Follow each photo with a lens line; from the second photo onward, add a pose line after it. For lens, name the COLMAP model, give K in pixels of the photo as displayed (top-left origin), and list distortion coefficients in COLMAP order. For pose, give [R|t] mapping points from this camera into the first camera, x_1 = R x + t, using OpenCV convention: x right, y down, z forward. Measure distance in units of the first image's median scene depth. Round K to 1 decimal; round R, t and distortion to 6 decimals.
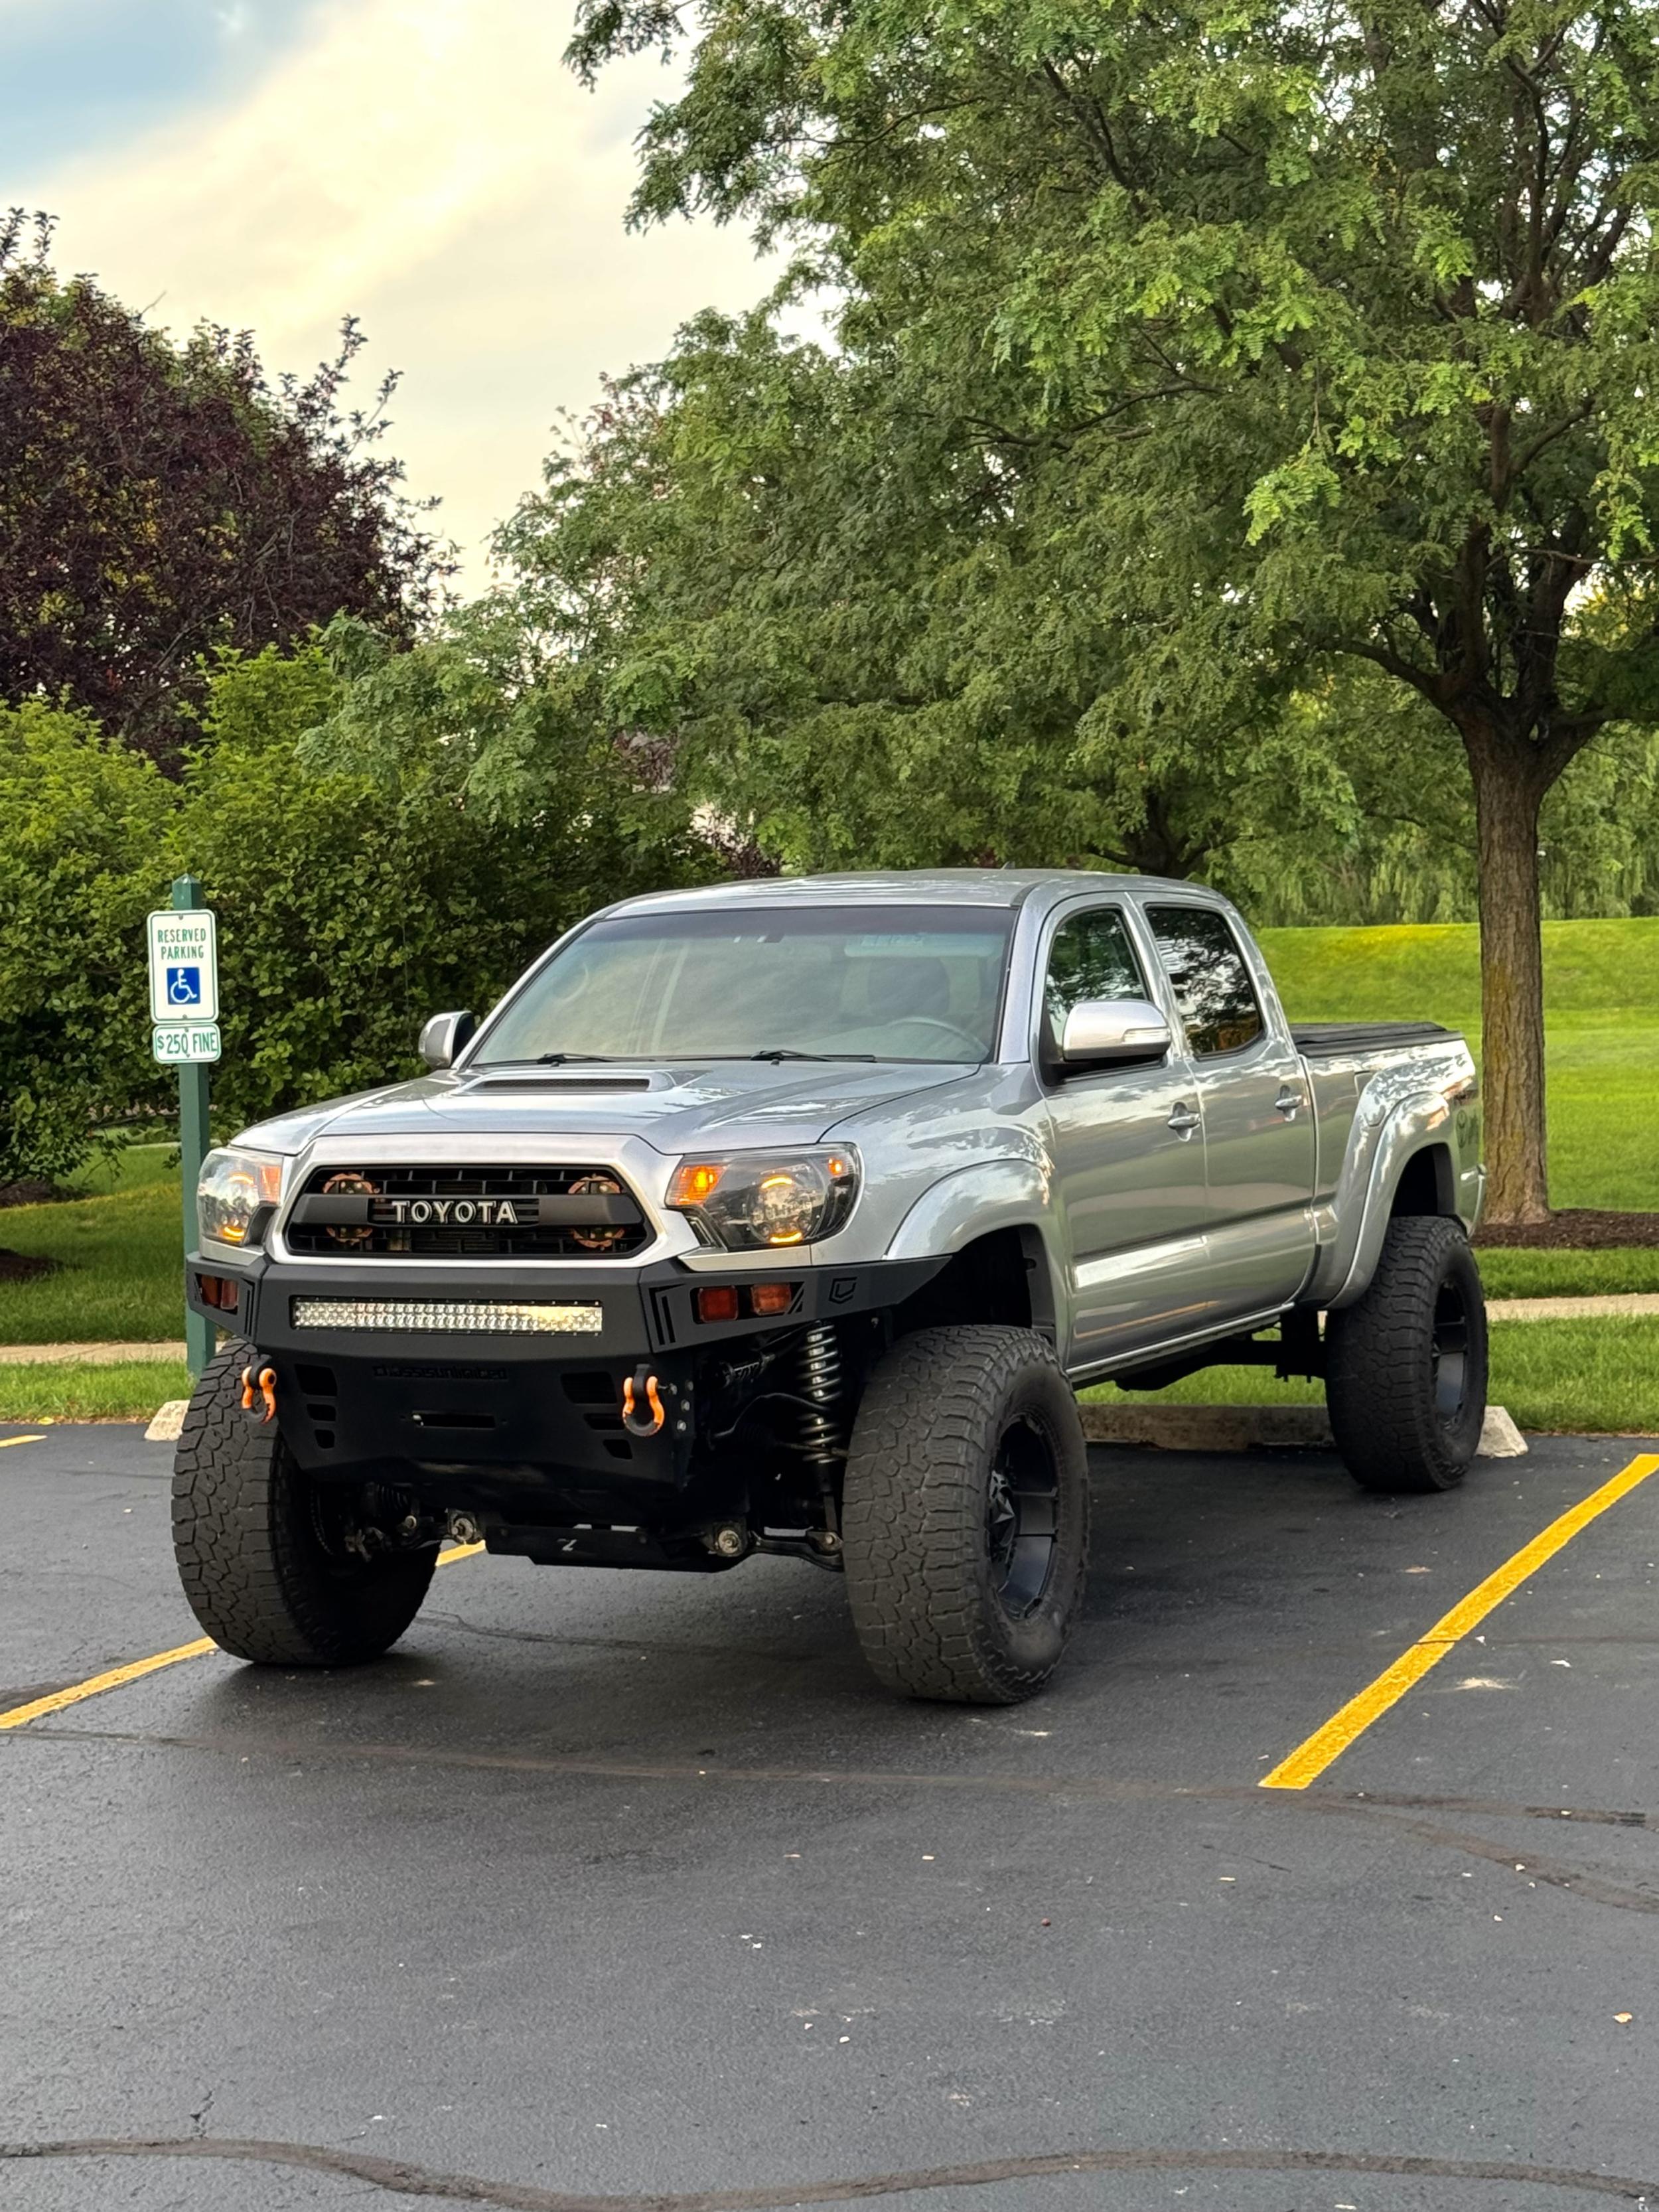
lens RADIAL K [[4263.4, 0, 829.5], [0, 4263.4, 1106.0], [0, 0, 1]] dist [0.154069, 0.281223]
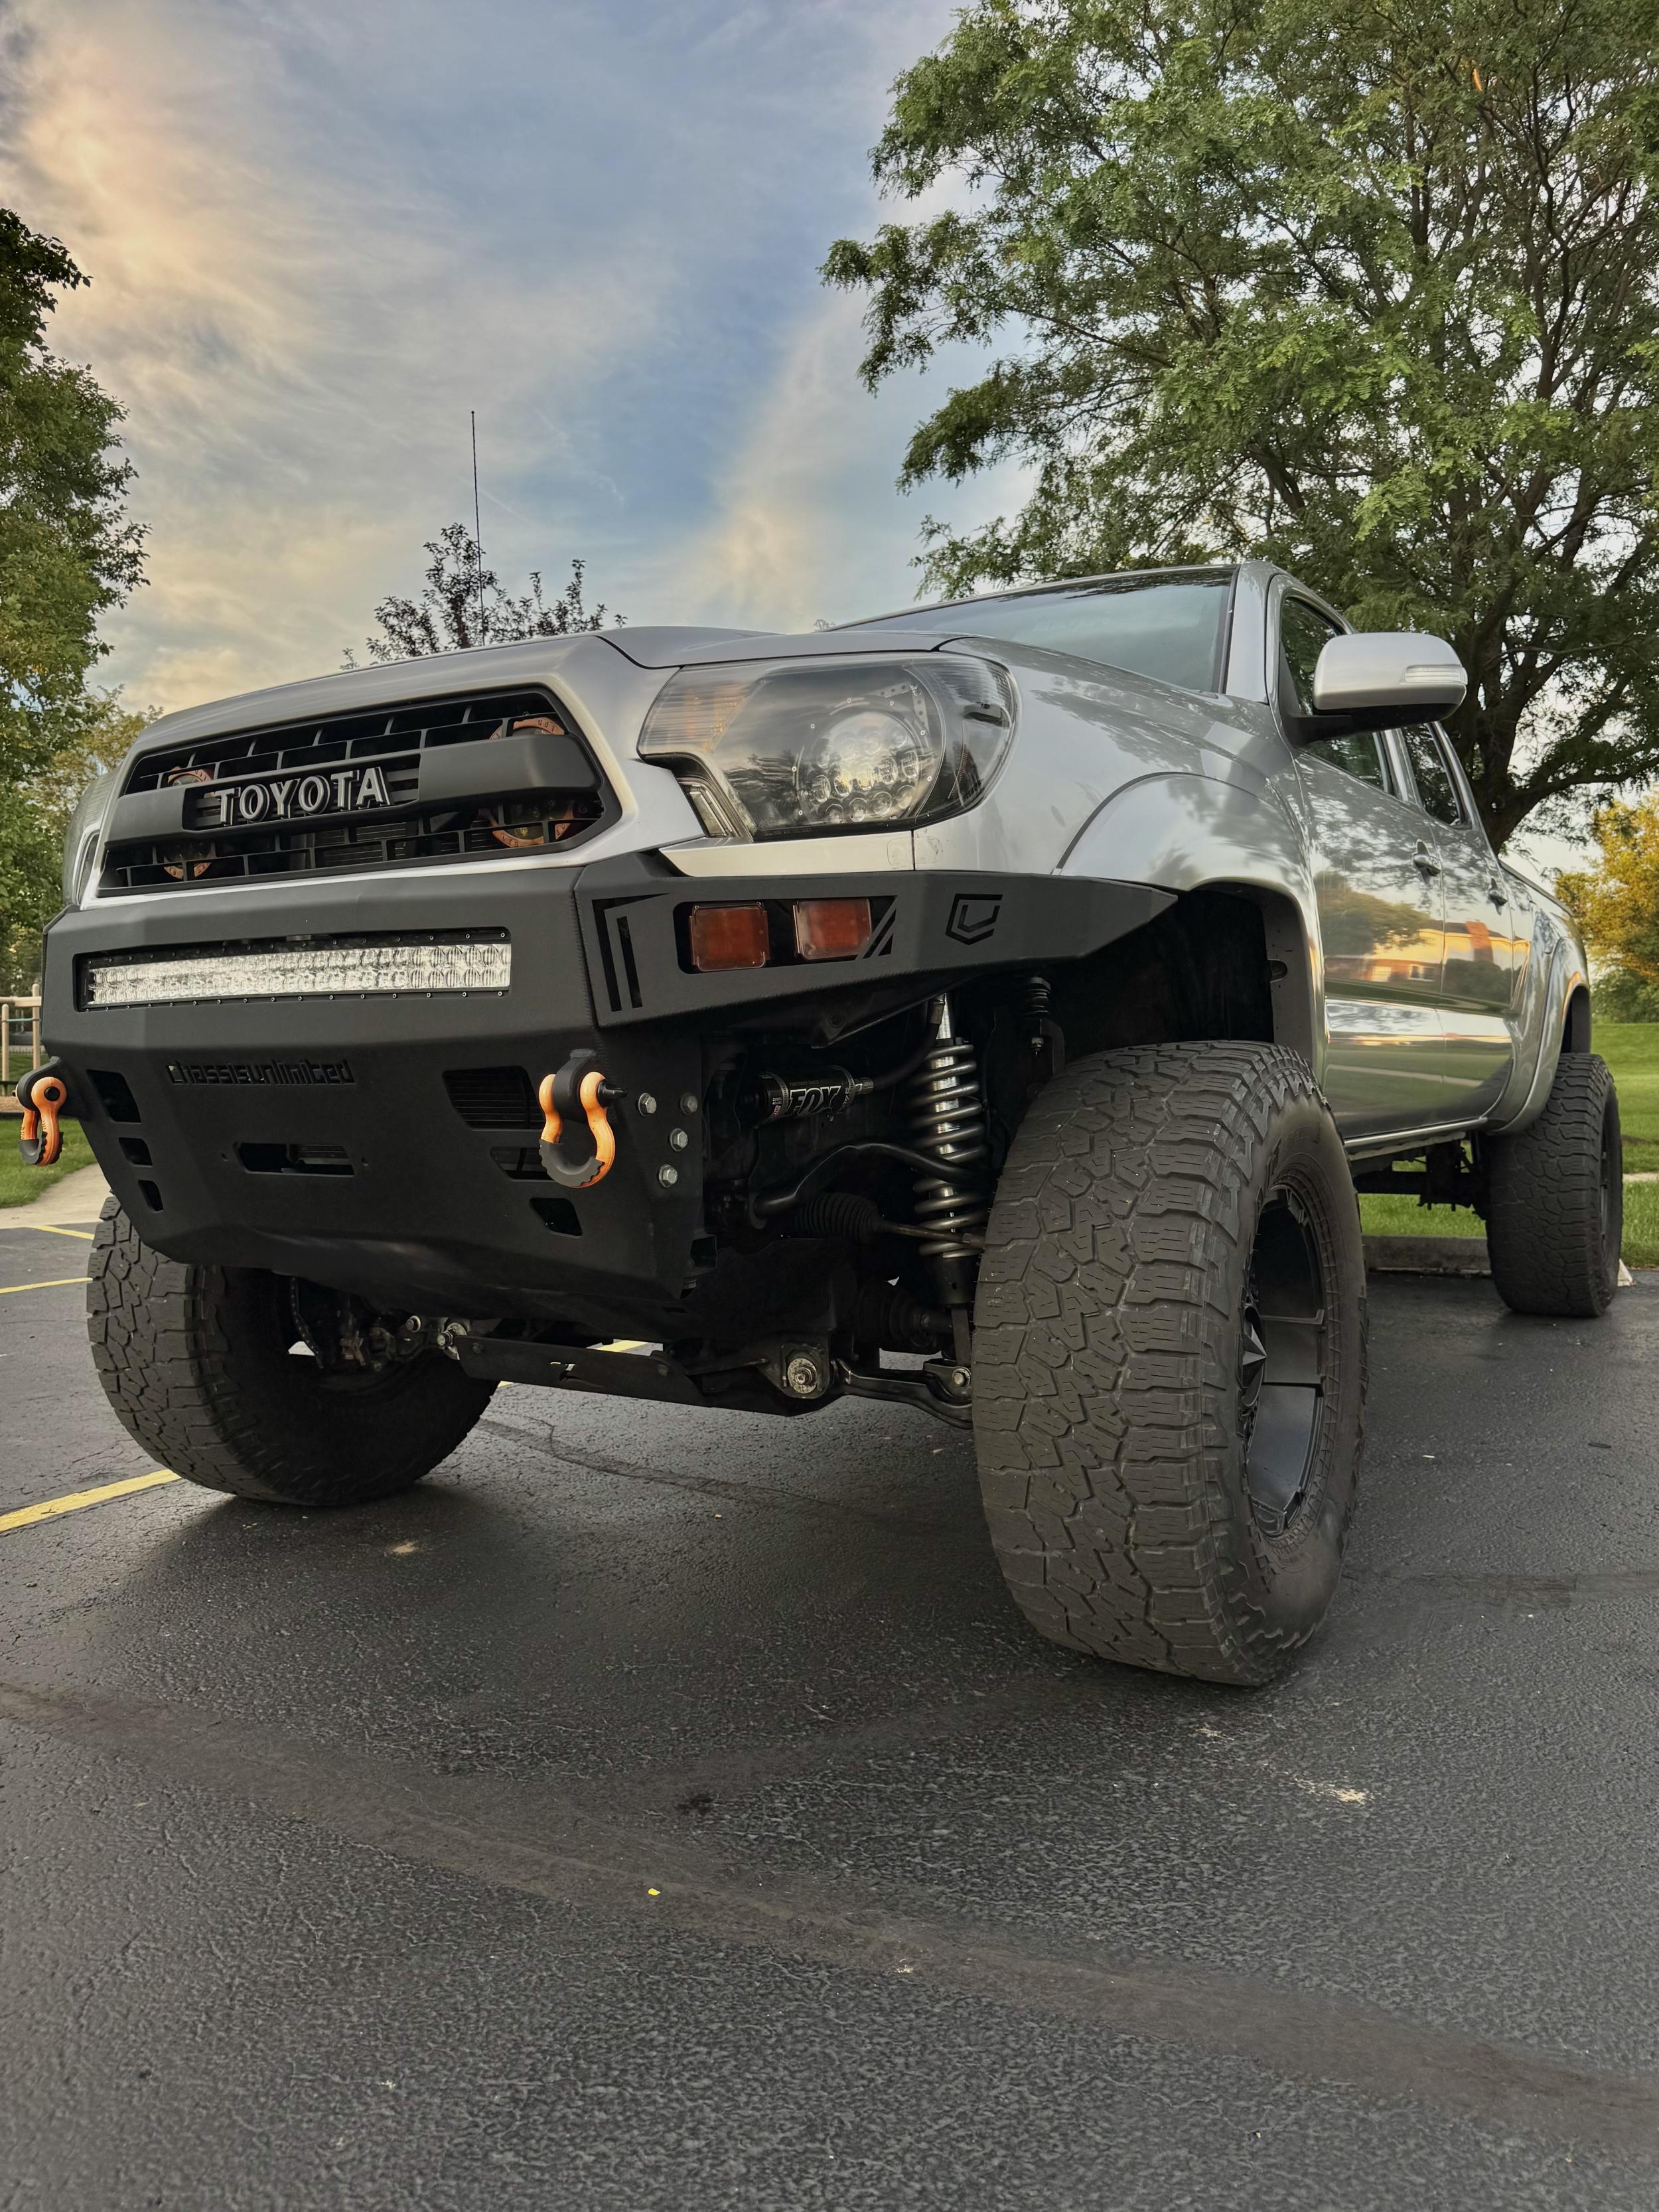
lens RADIAL K [[1769.6, 0, 798.7], [0, 1769.6, 1070.2], [0, 0, 1]] dist [0.064717, -0.000220]
pose [[0.991657, 0.016756, -0.127812, 0.009262], [-0.020746, 0.999336, -0.029949, 0.064046], [0.127225, 0.032351, 0.991346, 0.734315]]
